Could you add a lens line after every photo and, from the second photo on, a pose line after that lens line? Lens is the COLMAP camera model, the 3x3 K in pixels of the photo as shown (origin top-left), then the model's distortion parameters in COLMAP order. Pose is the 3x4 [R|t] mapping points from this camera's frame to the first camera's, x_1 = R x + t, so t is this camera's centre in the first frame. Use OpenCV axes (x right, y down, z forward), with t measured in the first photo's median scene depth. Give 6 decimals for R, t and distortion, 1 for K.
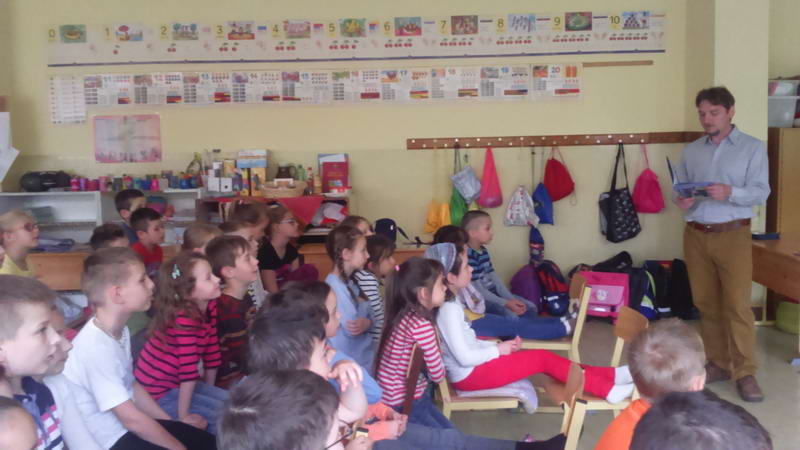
lens RADIAL K [[765.2, 0, 417.6], [0, 765.2, 224.8], [0, 0, 1]] dist [0.079219, -0.209352]
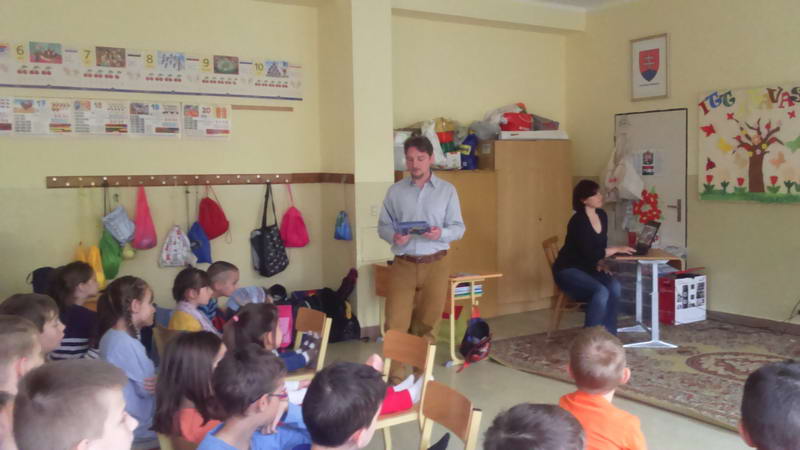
lens RADIAL K [[753.7, 0, 400.0], [0, 753.7, 225.0], [0, 0, 1]] dist [0.069557, -0.180967]
pose [[0.823674, -0.028172, 0.566363, -0.178172], [0.055294, 0.997996, -0.030772, -0.005914], [-0.564361, 0.056663, 0.823581, 0.044095]]
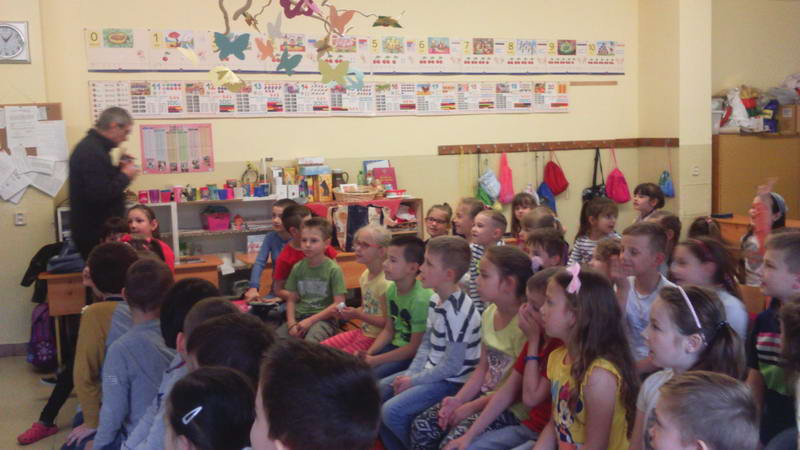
lens RADIAL K [[753.7, 0, 400.0], [0, 753.7, 225.0], [0, 0, 1]] dist [0.069557, -0.180967]
pose [[0.919853, -0.049294, 0.389153, -0.502284], [0.056912, 0.998347, -0.008065, 0.008576], [-0.388112, 0.029566, 0.921138, 0.014657]]
